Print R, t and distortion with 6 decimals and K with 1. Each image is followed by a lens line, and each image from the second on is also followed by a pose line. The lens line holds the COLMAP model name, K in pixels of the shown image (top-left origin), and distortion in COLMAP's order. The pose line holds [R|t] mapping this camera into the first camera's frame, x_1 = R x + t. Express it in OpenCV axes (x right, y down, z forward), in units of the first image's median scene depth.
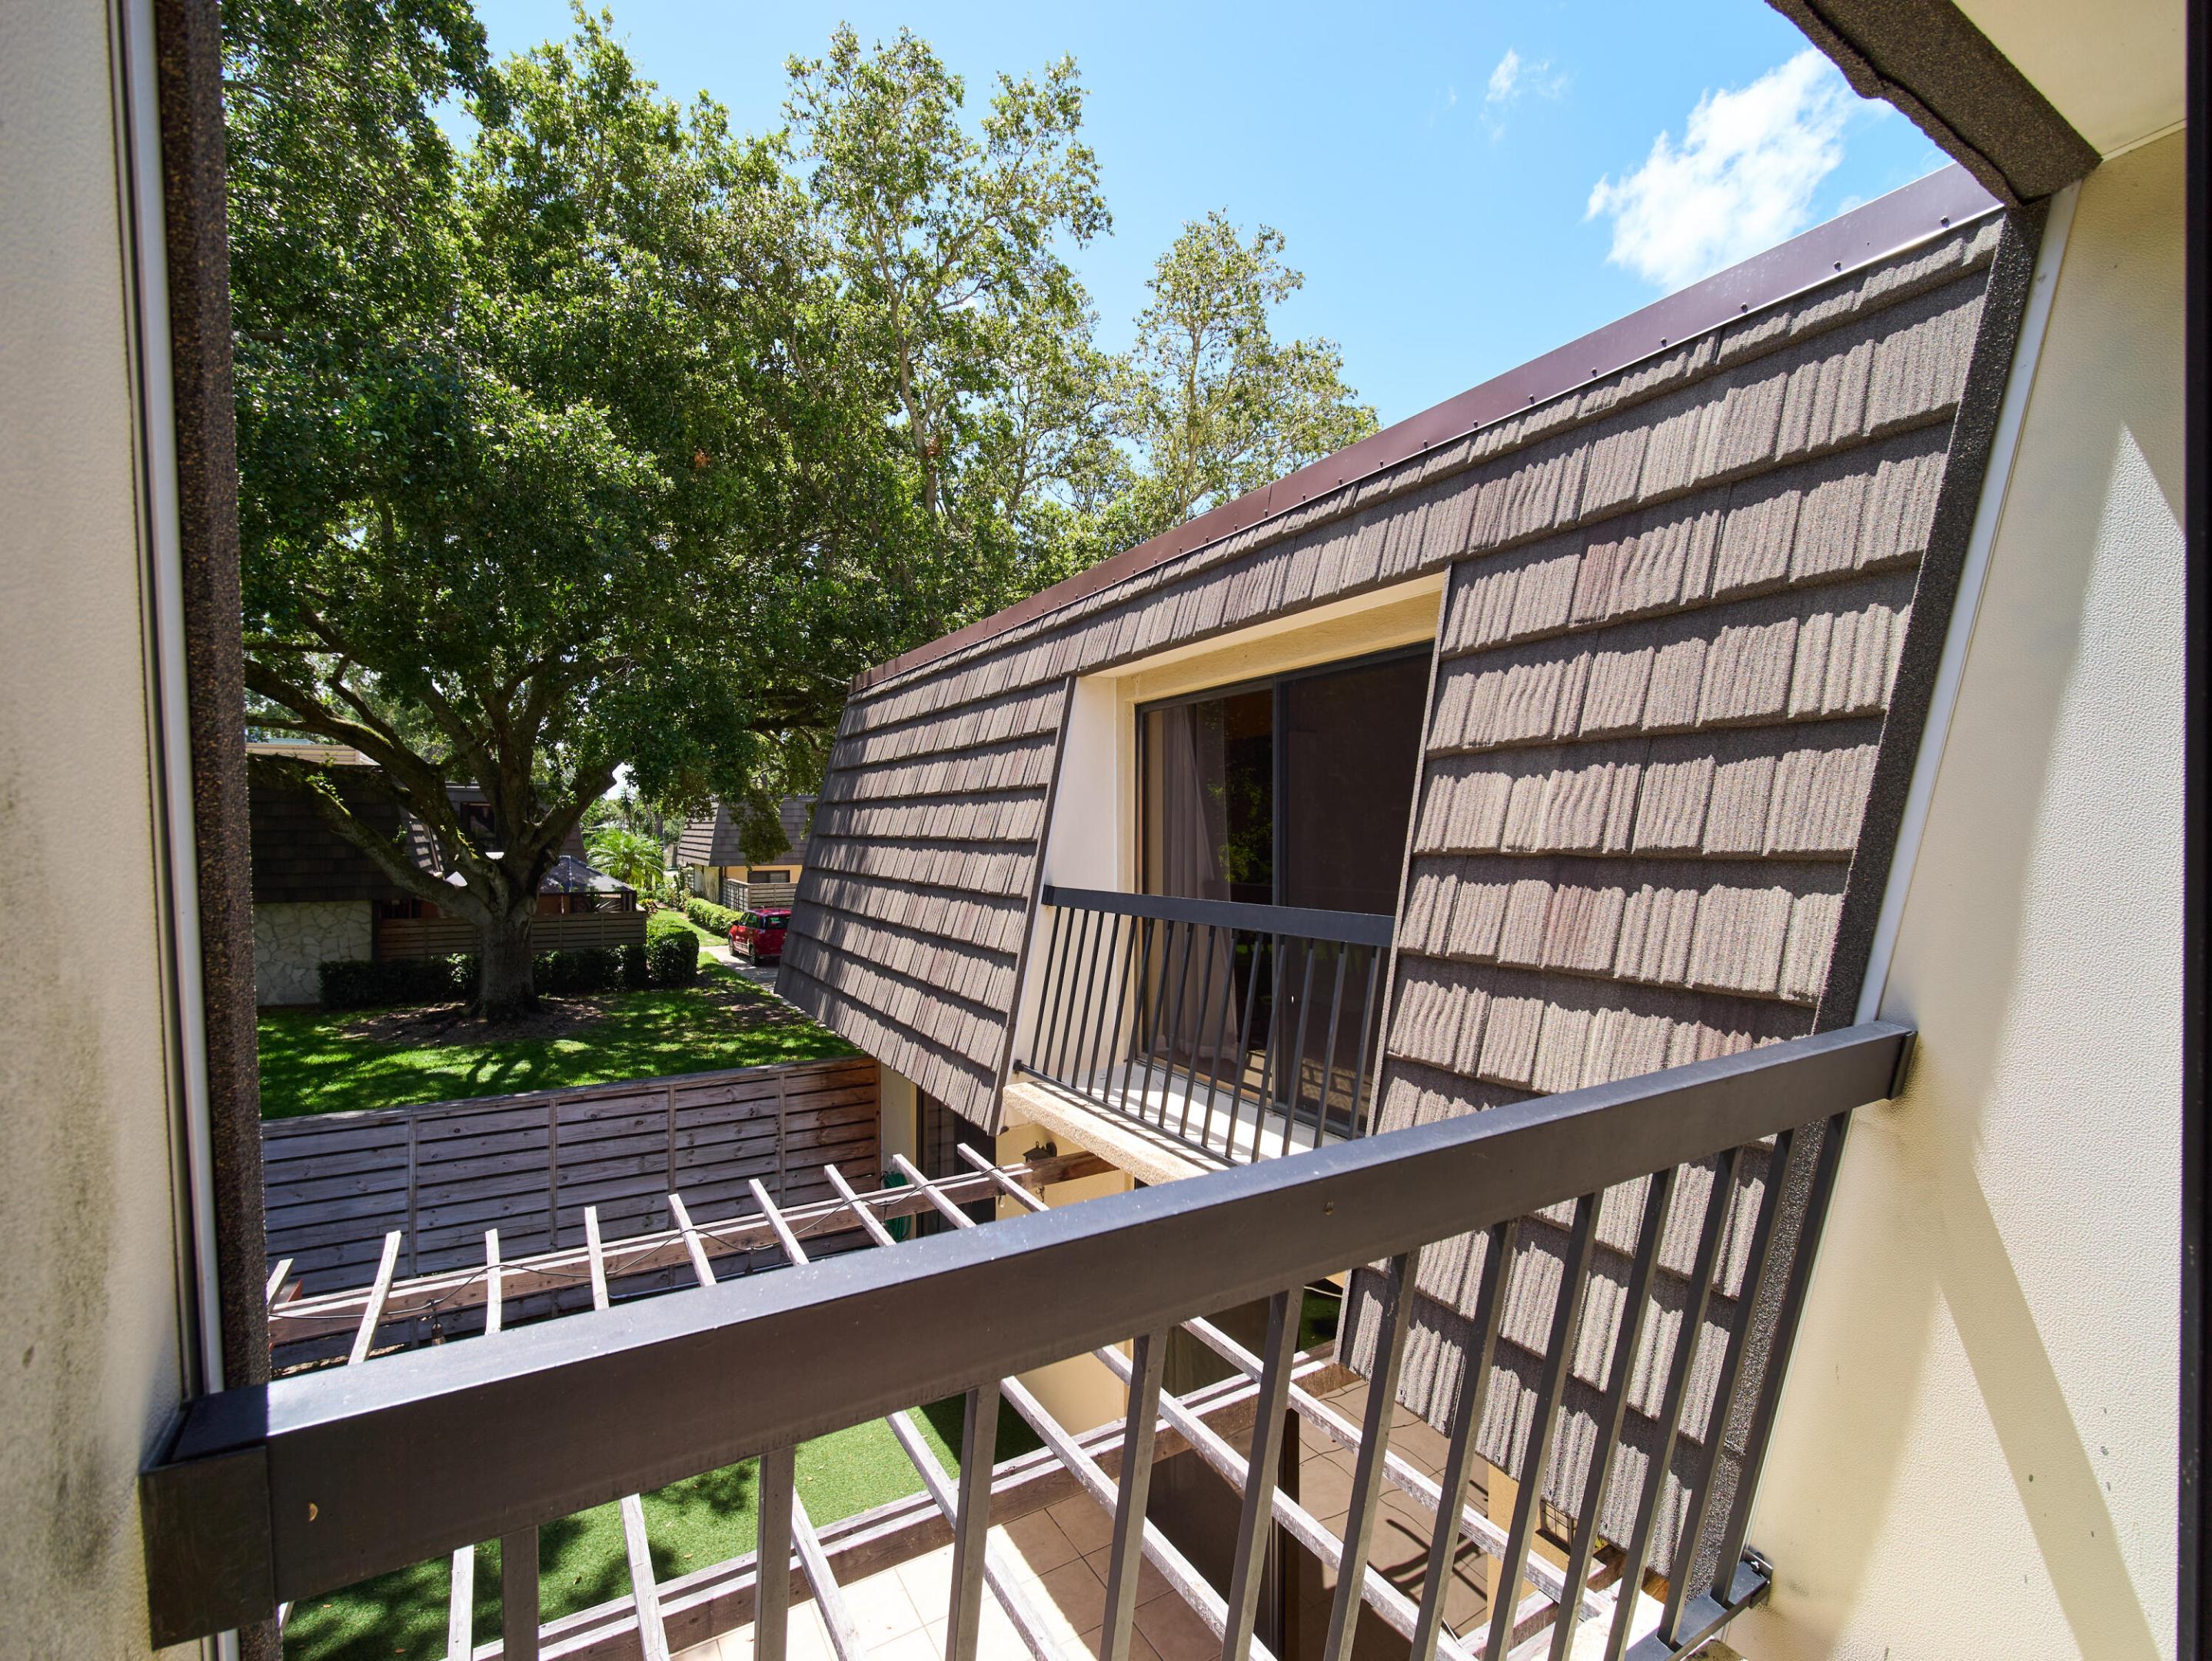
lens RADIAL K [[977.9, 0, 1102.3], [0, 977.9, 835.0], [0, 0, 1]] dist [-0.012048, 0.003916]
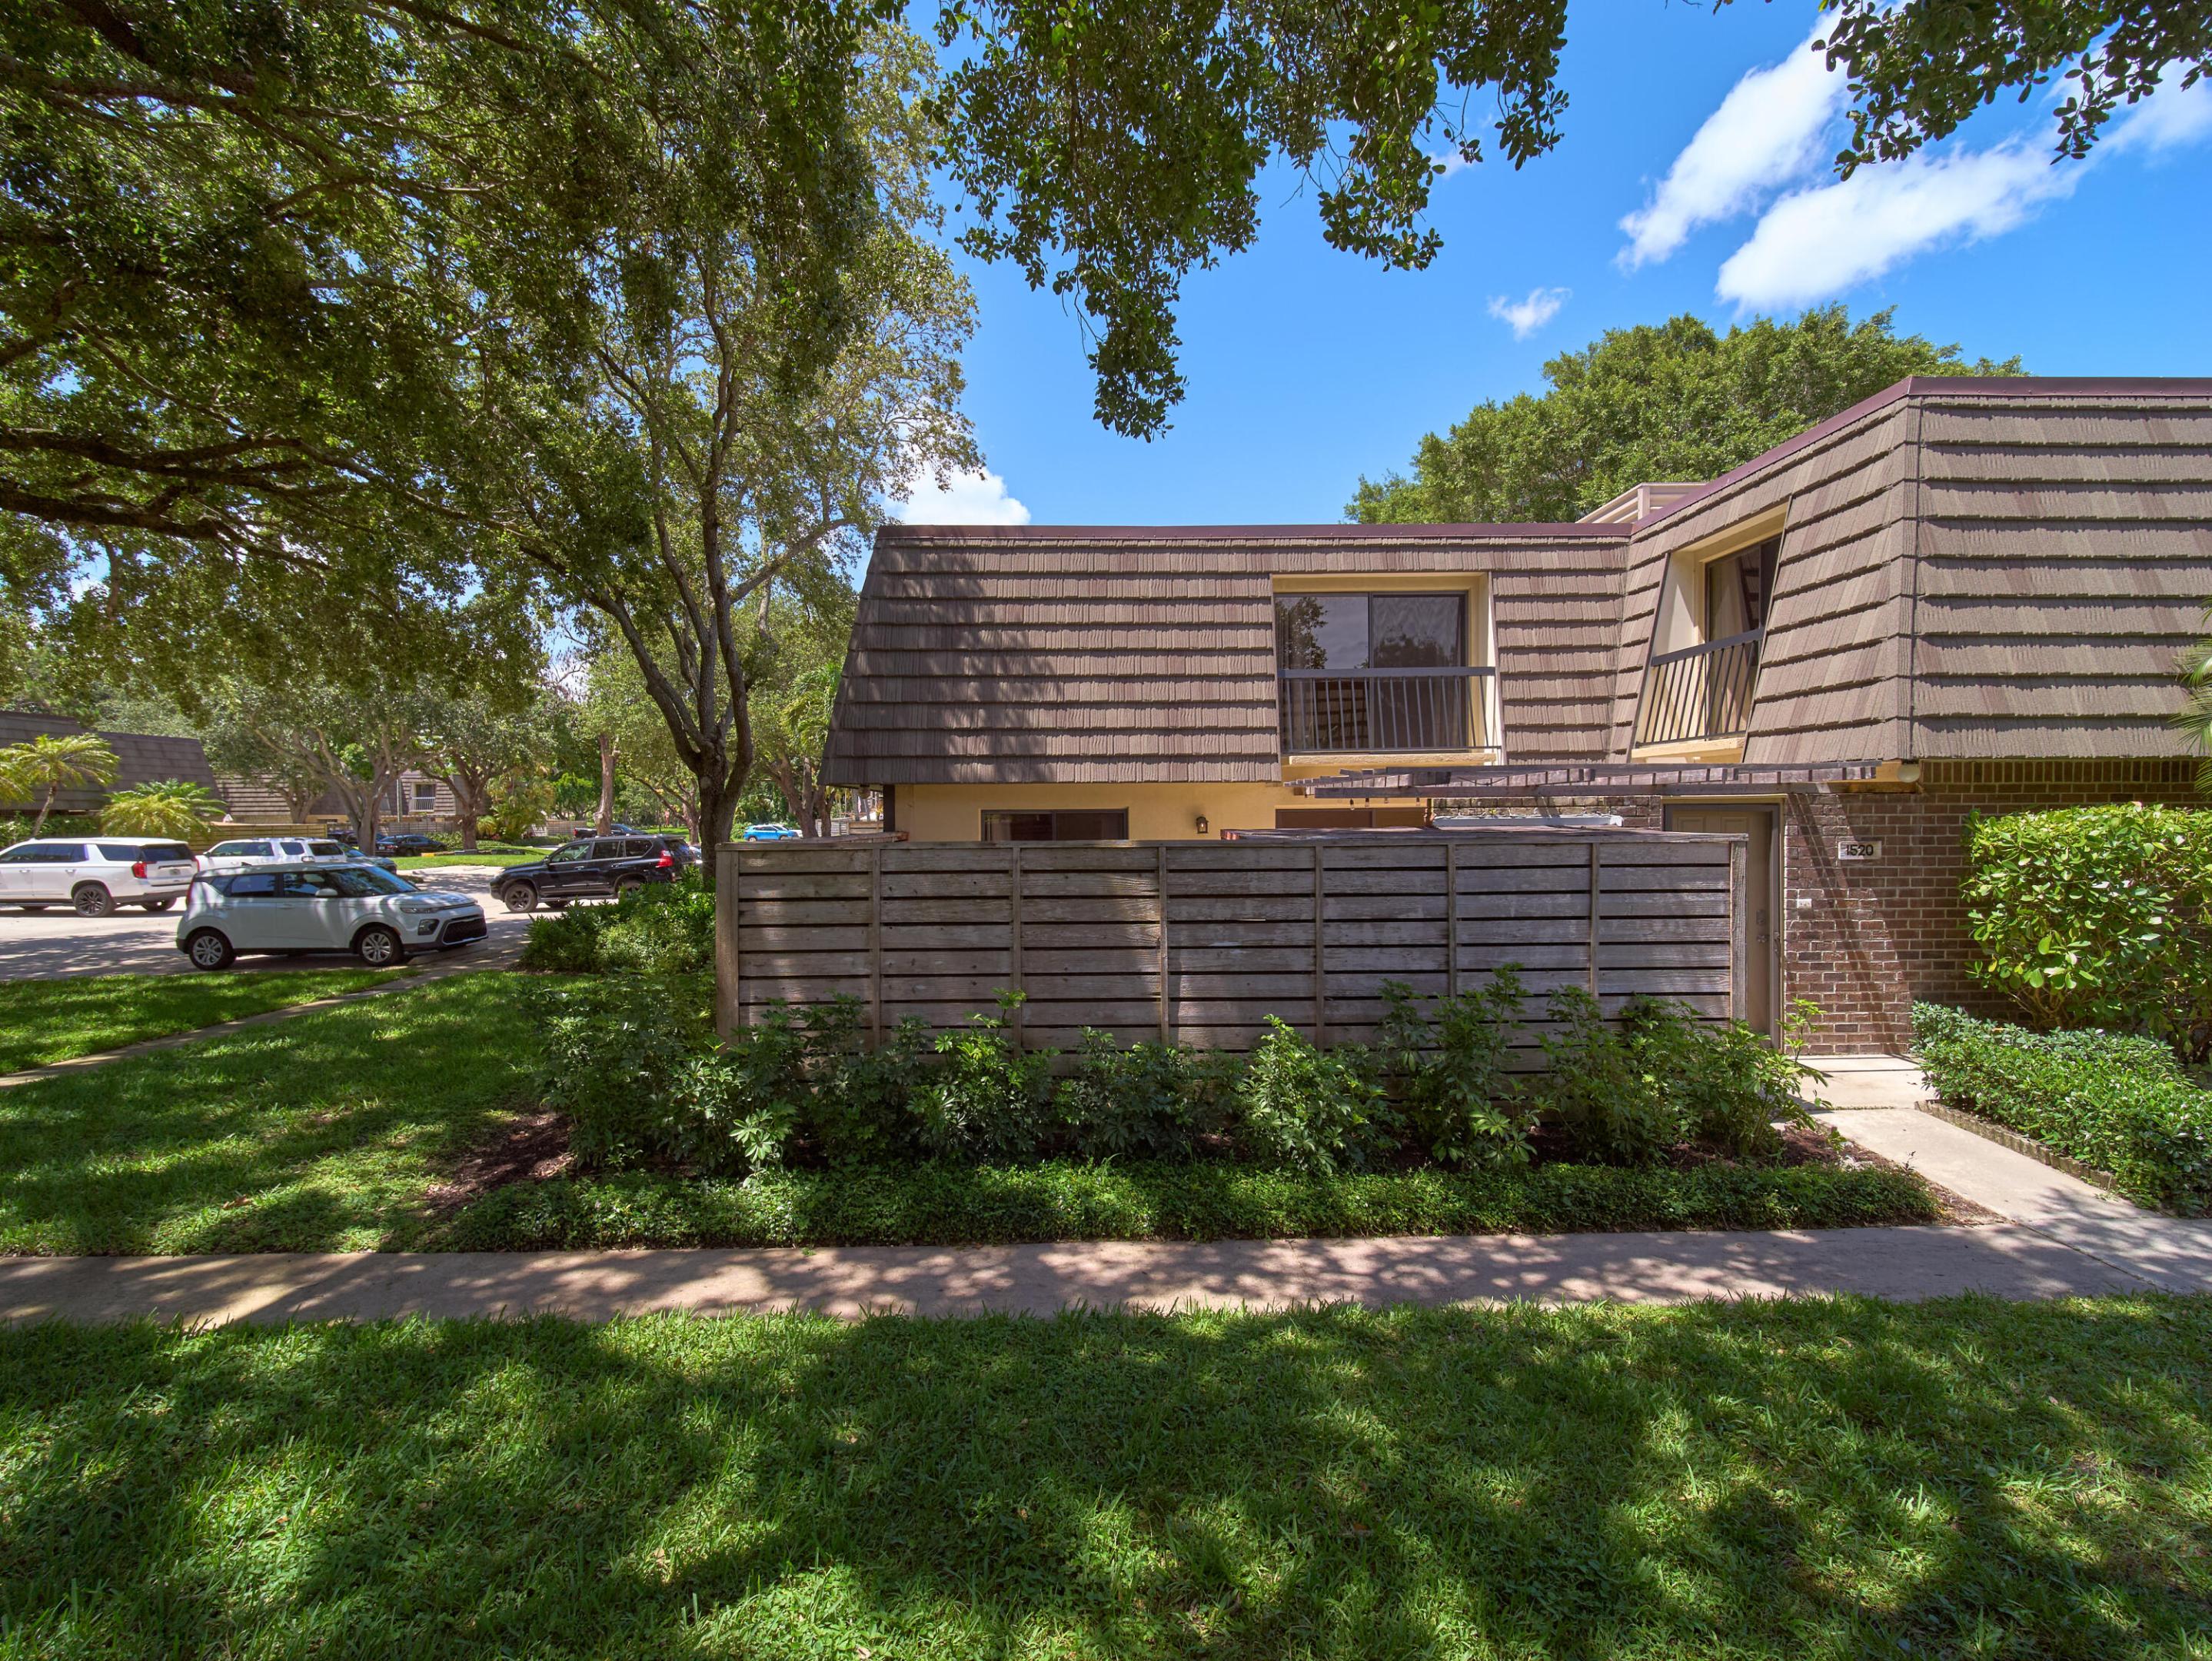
lens RADIAL K [[977.9, 0, 1111.1], [0, 977.9, 823.7], [0, 0, 1]] dist [-0.012048, 0.003916]
pose [[0.493127, -0.022232, 0.869673, -3.081551], [0.013747, 0.999748, 0.017762, 0.506969], [-0.869849, 0.003196, 0.493308, 0.380609]]
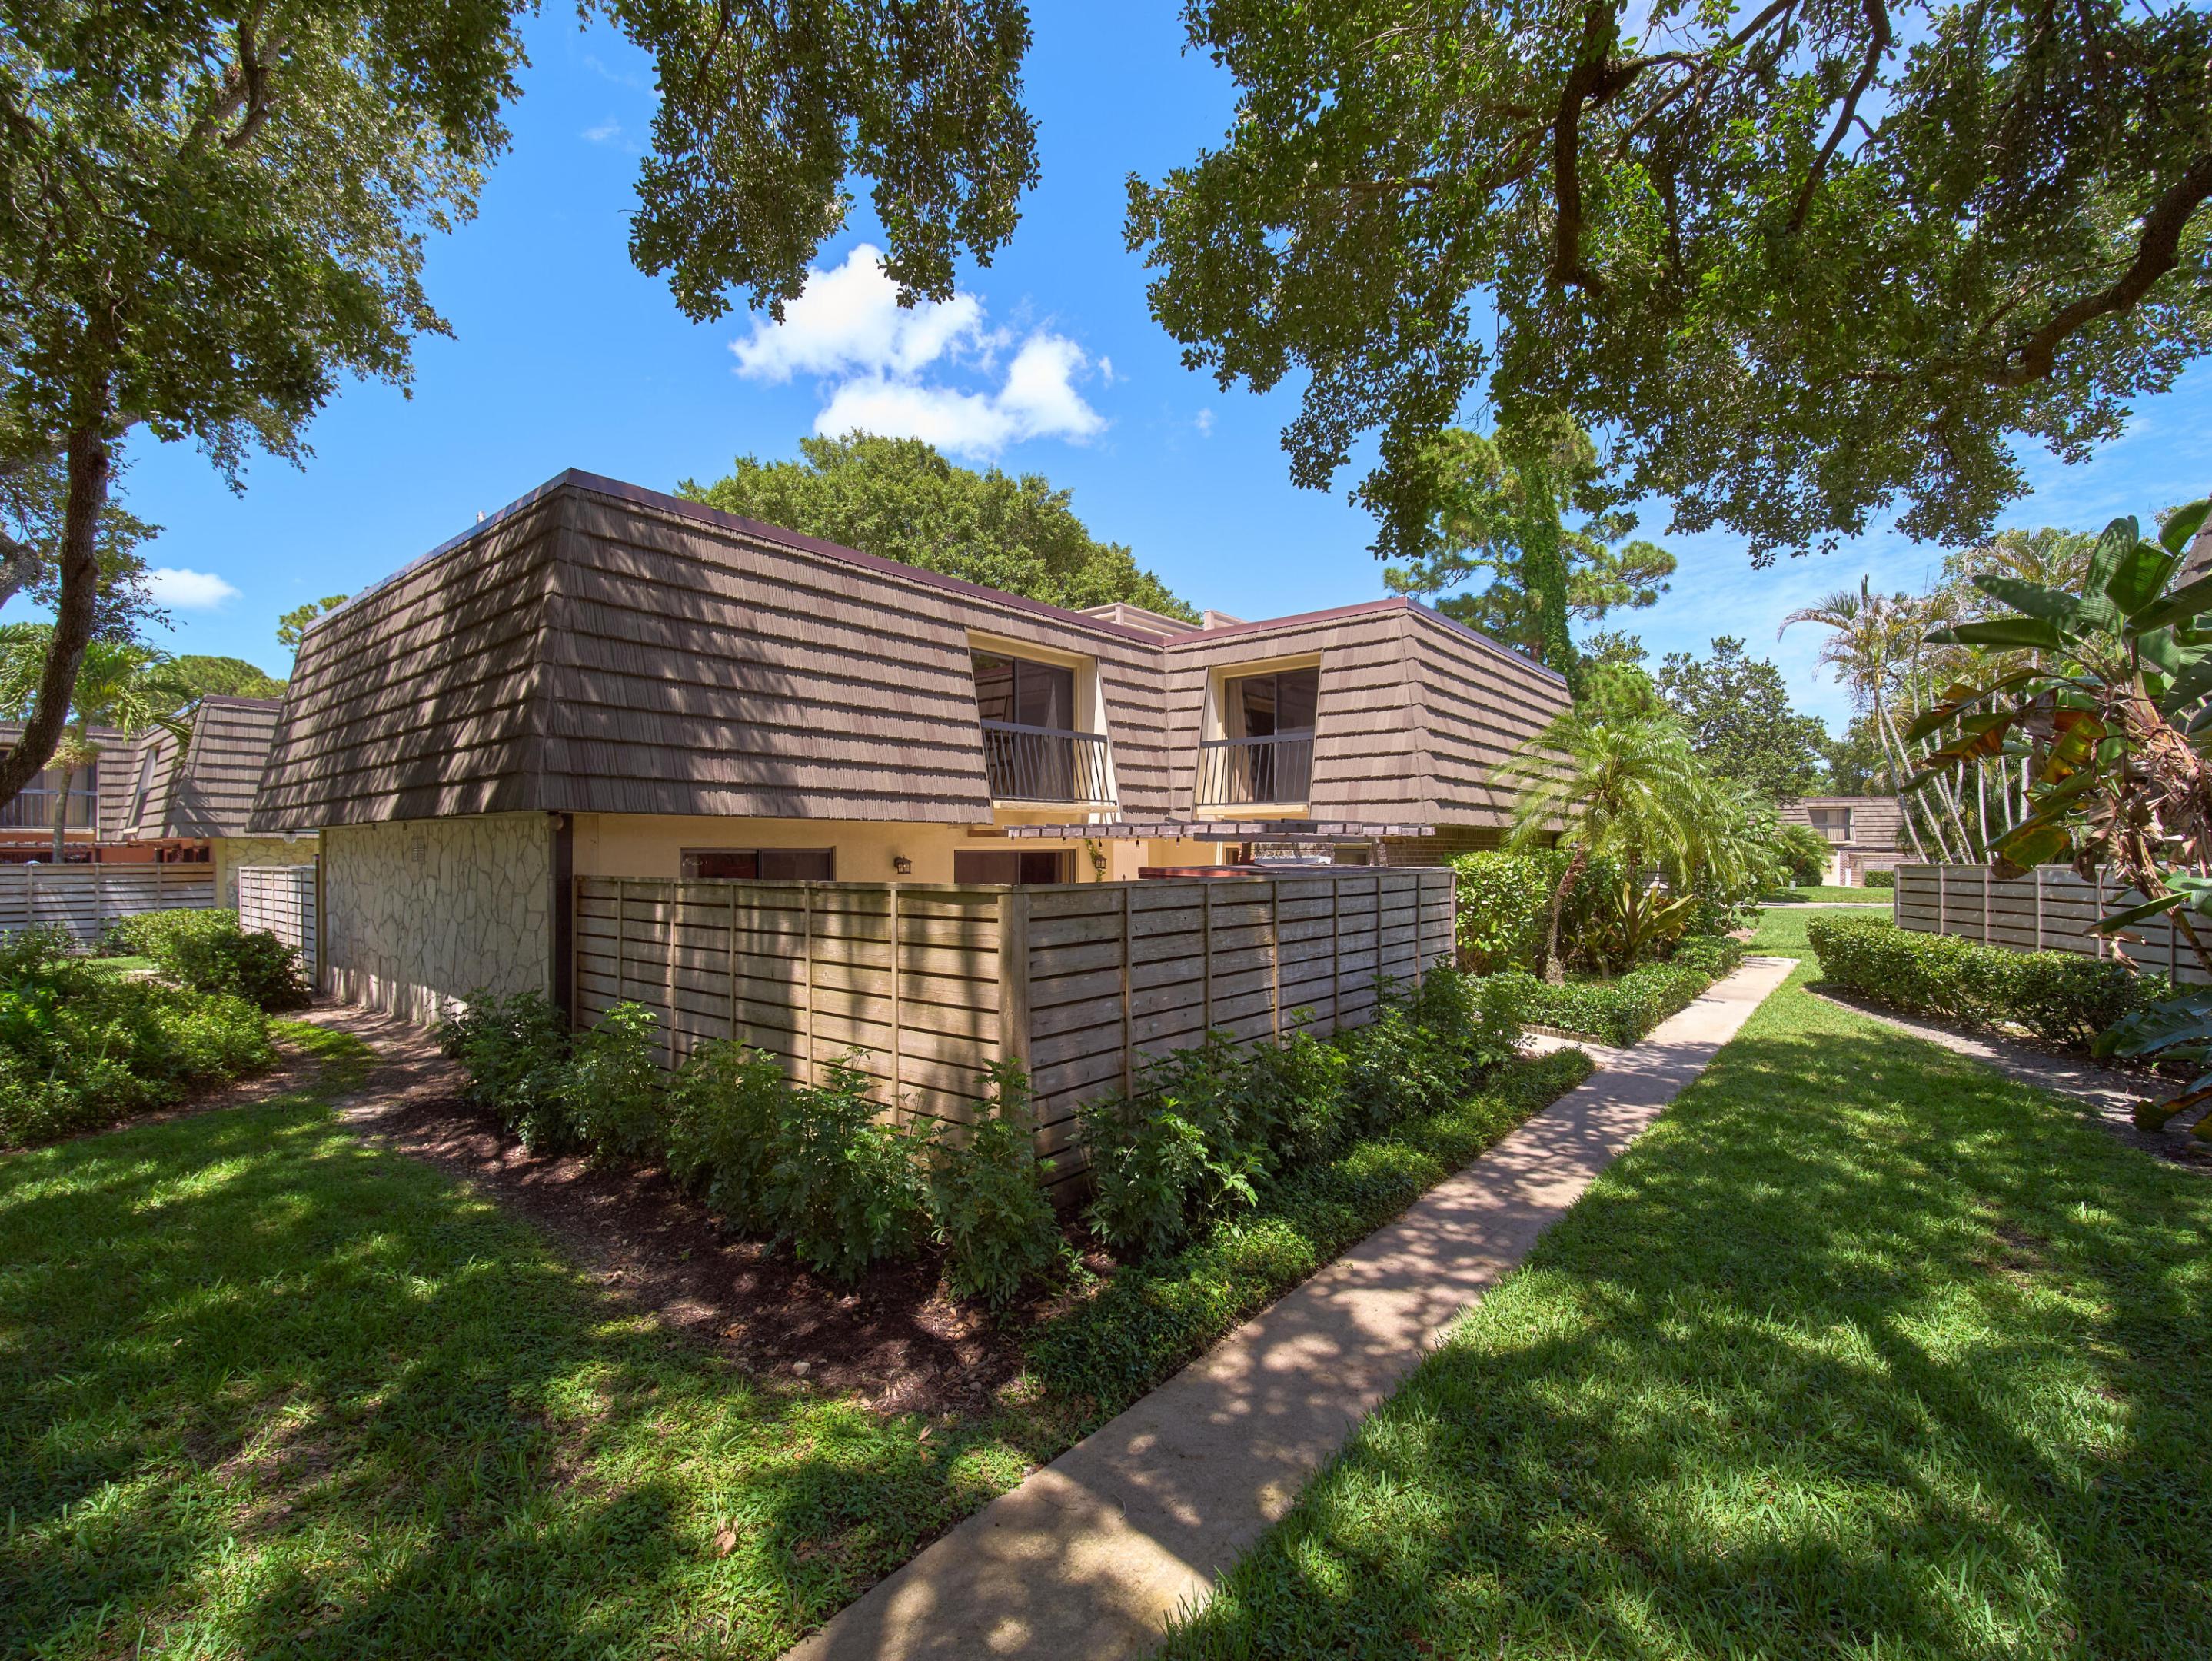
lens RADIAL K [[977.9, 0, 1089.6], [0, 977.9, 845.1], [0, 0, 1]] dist [-0.012048, 0.003916]
pose [[-0.337453, -0.001227, 0.941342, -3.338105], [-0.000996, 0.999999, 0.000946, 0.502910], [-0.941342, -0.000618, -0.337454, 2.216397]]
